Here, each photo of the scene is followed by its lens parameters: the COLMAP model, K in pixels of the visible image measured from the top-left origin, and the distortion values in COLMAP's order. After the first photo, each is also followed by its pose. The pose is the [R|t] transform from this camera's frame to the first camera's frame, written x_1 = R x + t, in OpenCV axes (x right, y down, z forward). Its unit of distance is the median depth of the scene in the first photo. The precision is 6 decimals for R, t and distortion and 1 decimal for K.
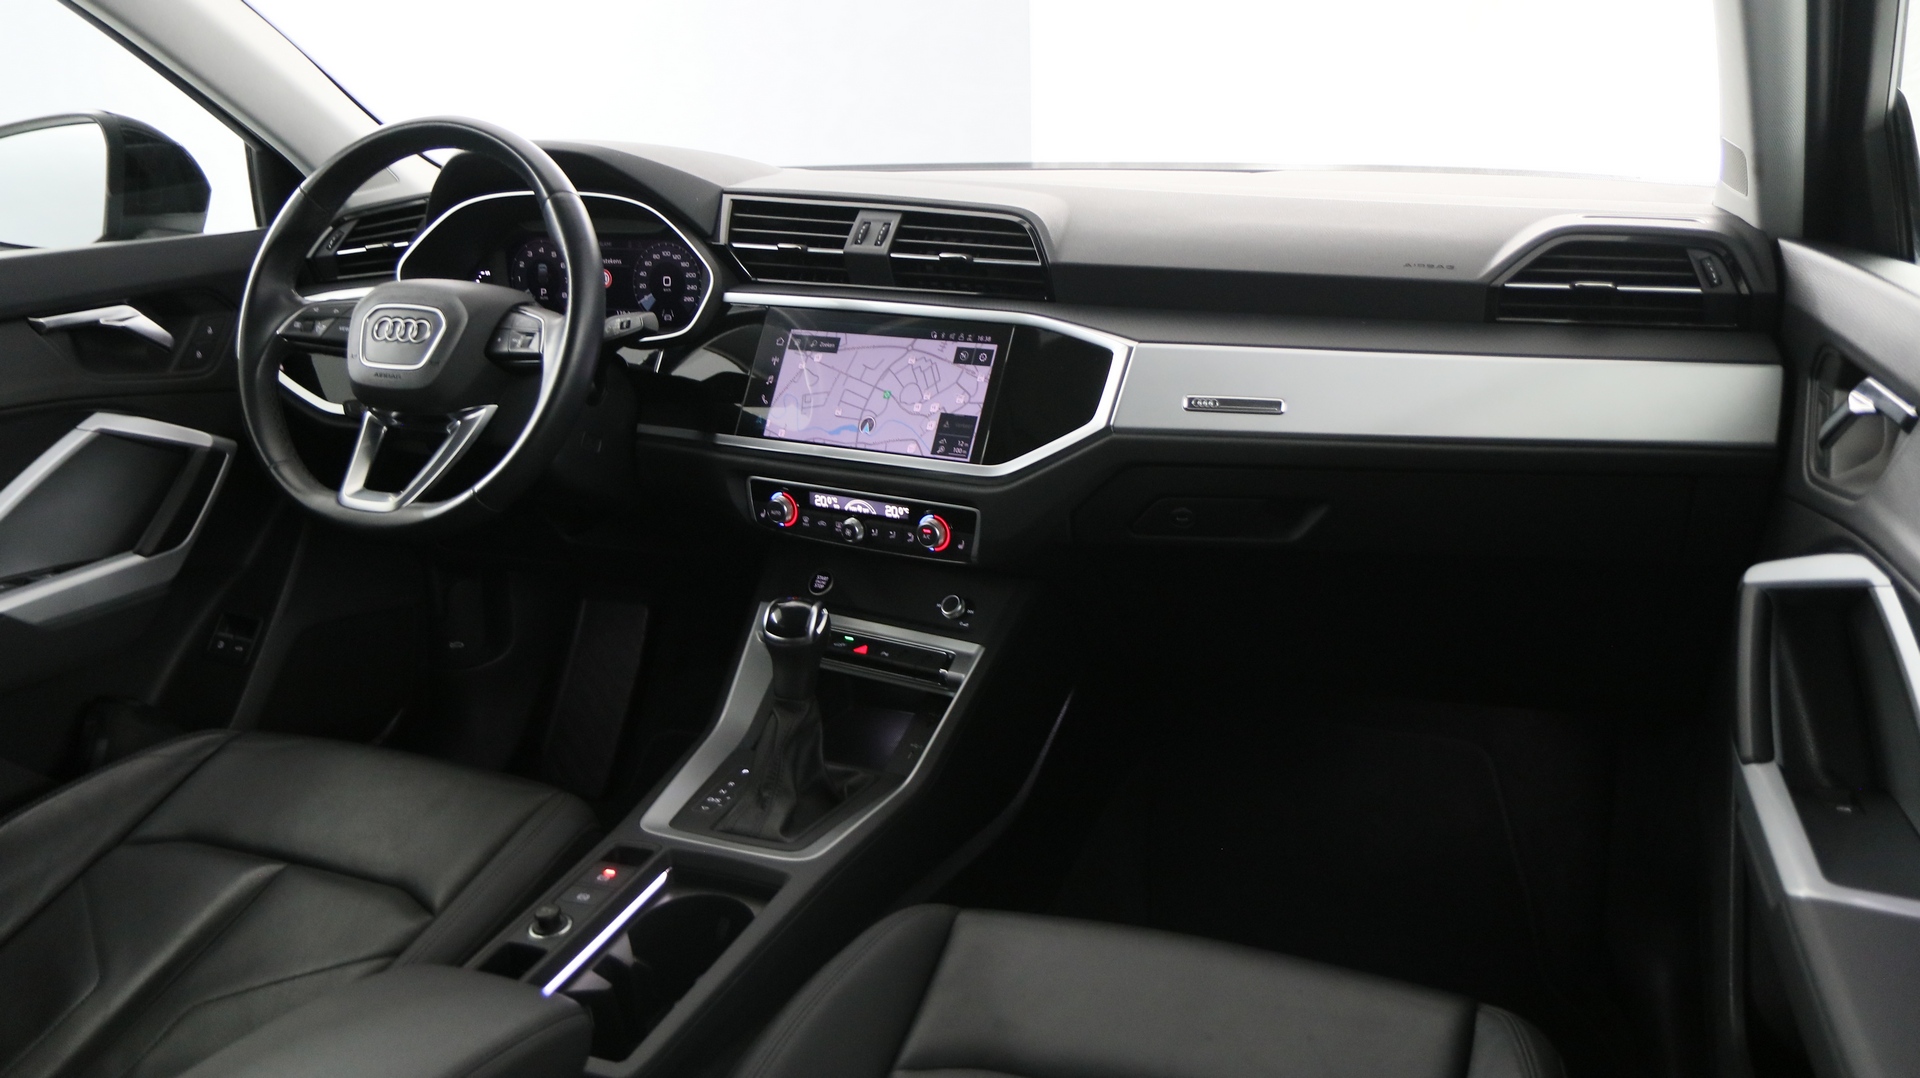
lens RADIAL K [[1501.6, 0, 958.5], [0, 1501.6, 546.9], [0, 0, 1]] dist [-0.003198, 0.004214]
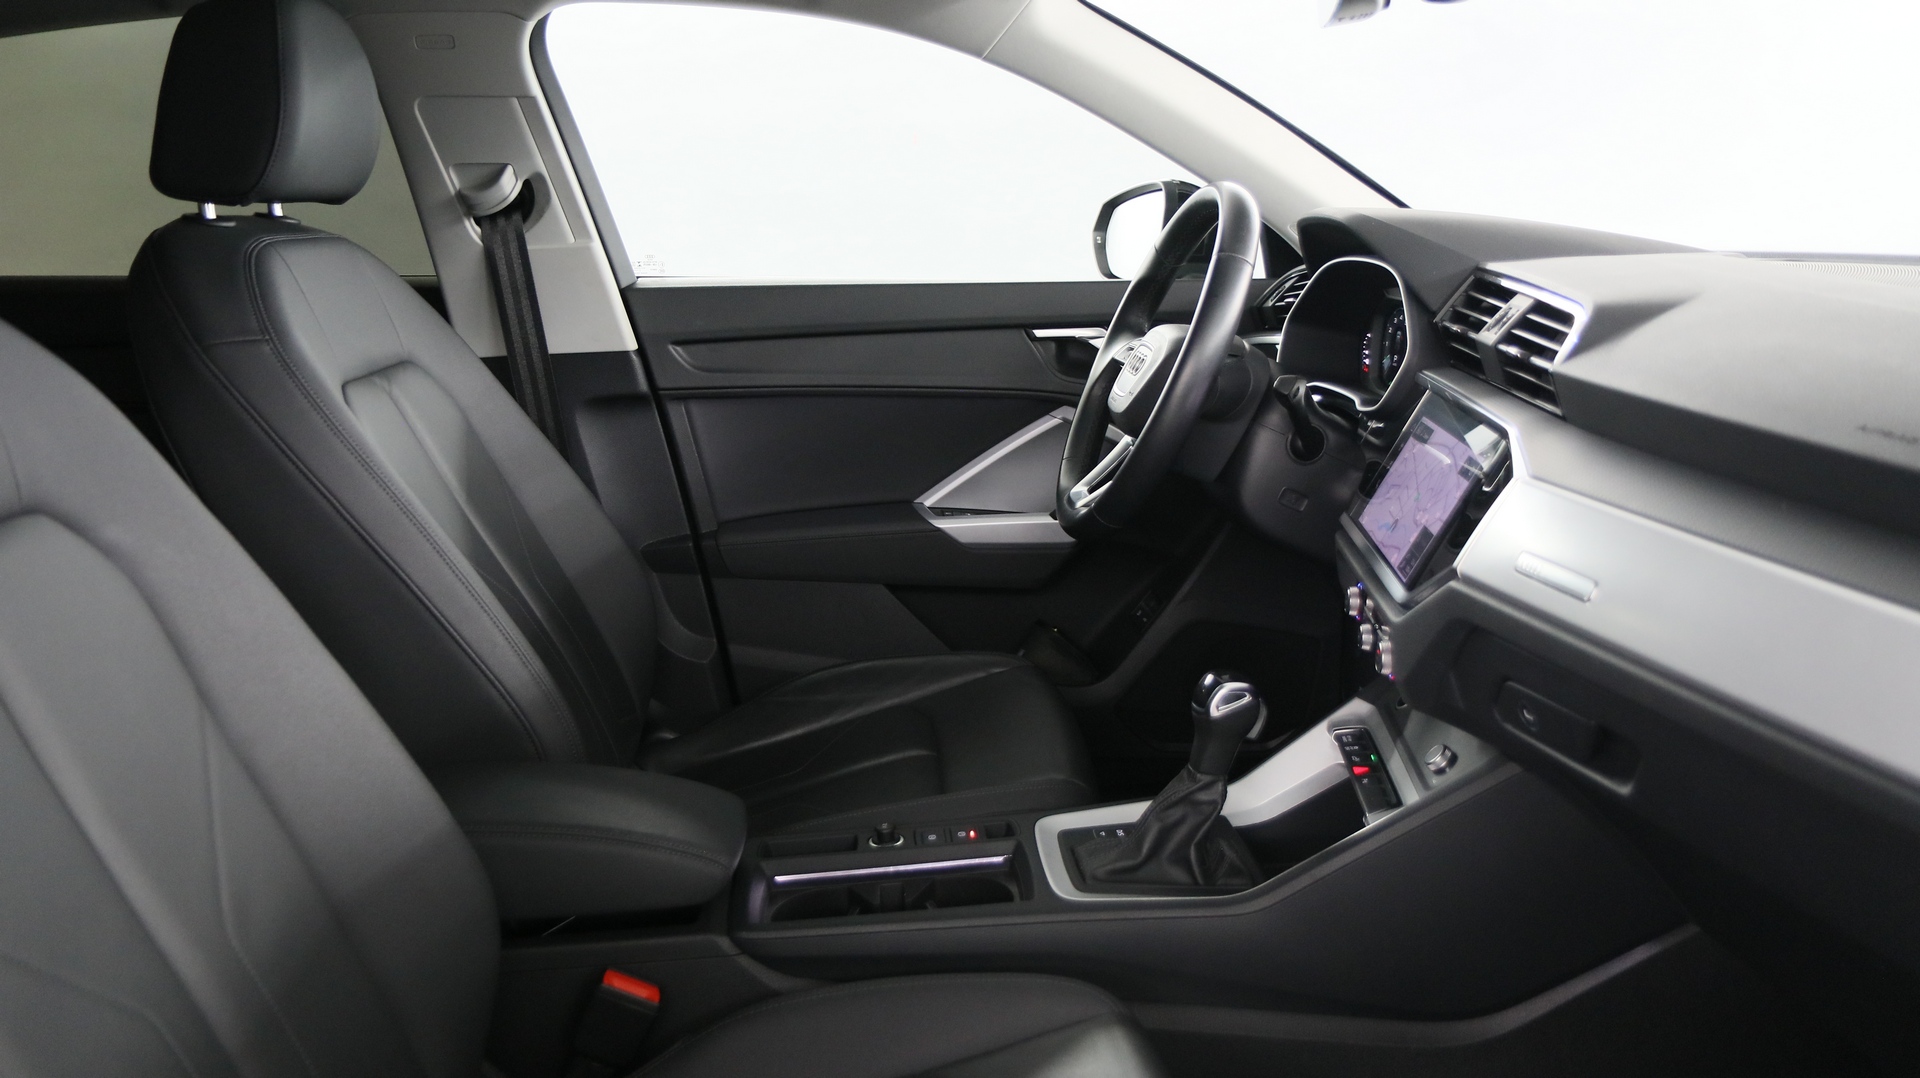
lens RADIAL K [[1530.7, 0, 960.0], [0, 1530.7, 539.0], [0, 0, 1]] dist [-0.001755, -0.000846]
pose [[0.411909, 0.210622, -0.886549, 0.664356], [-0.260791, 0.959472, 0.106778, -0.106648], [0.873109, 0.187221, 0.450143, 0.371236]]
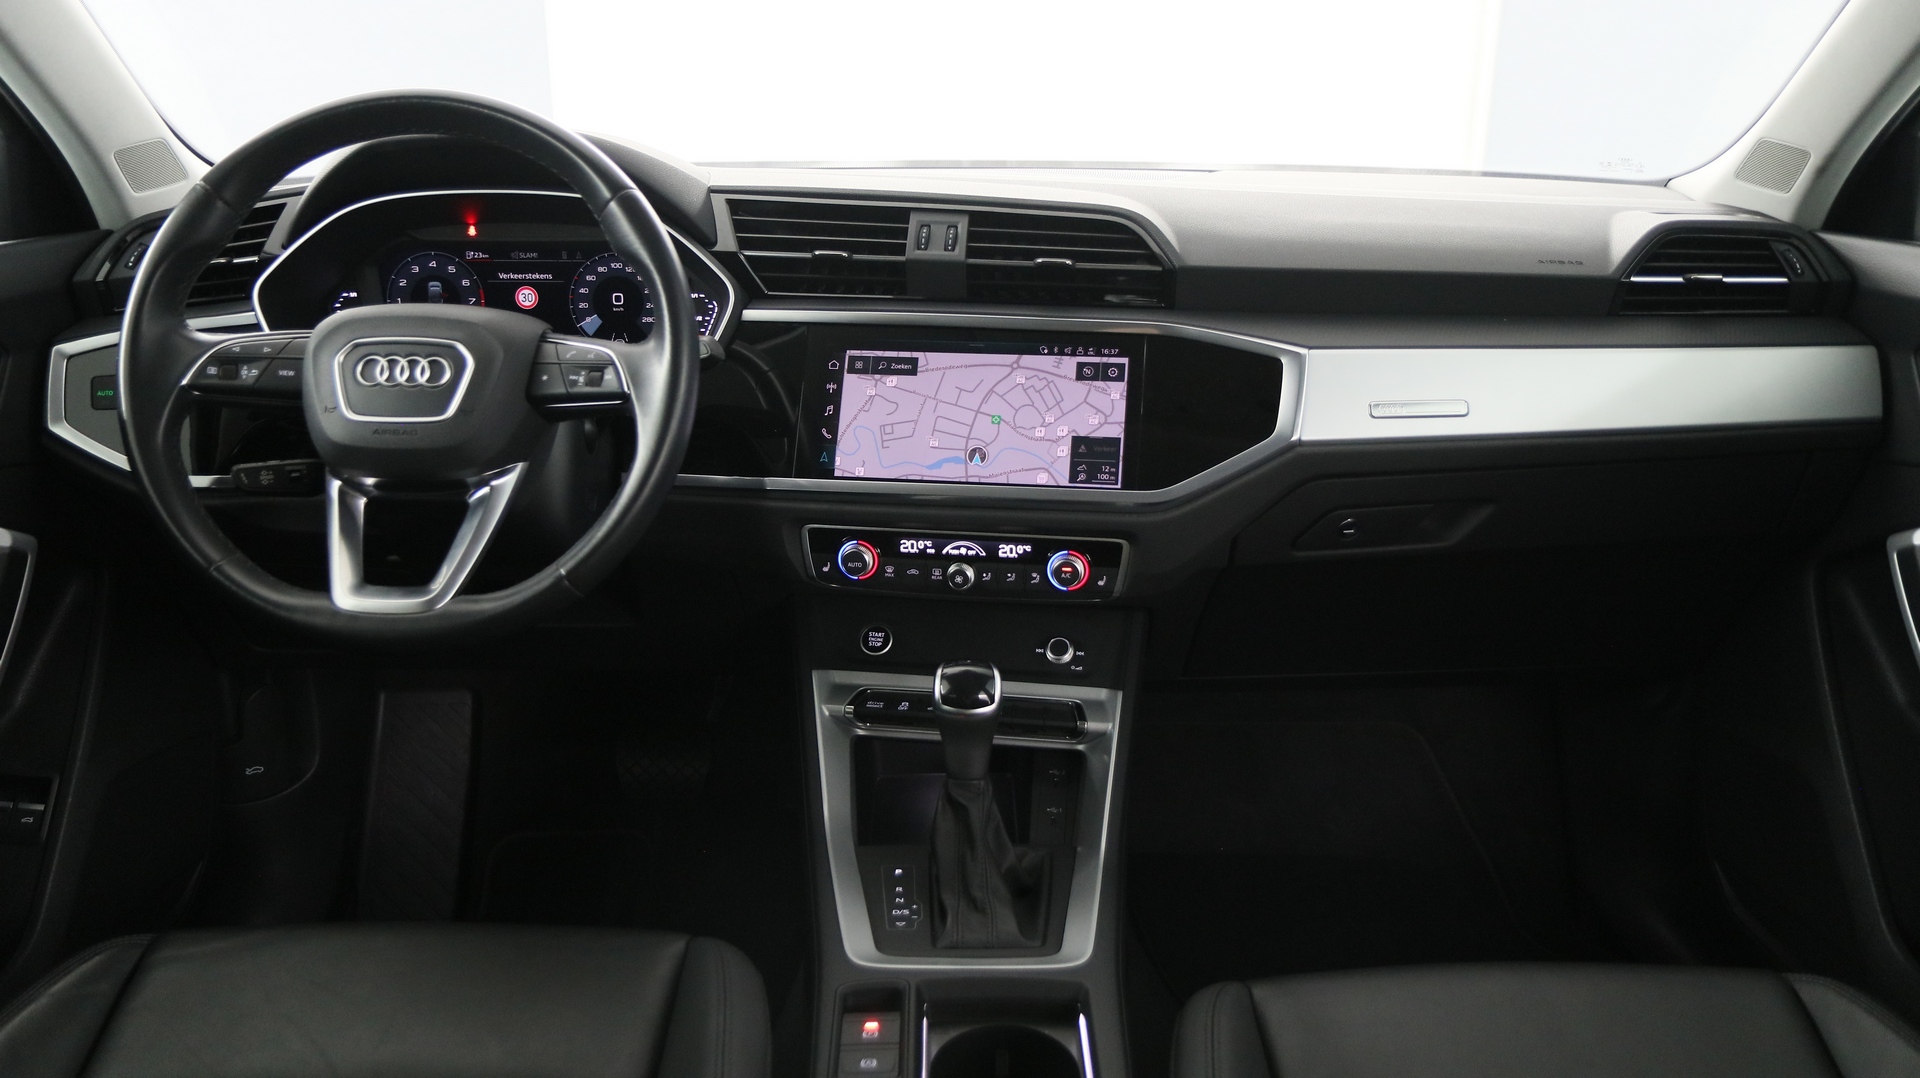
lens RADIAL K [[1501.6, 0, 958.5], [0, 1501.6, 546.9], [0, 0, 1]] dist [-0.003198, 0.004214]
pose [[0.922421, -0.088563, 0.375894, -0.398167], [0.090428, 0.995822, 0.012718, -0.039421], [-0.375450, 0.022260, 0.926575, 0.190058]]
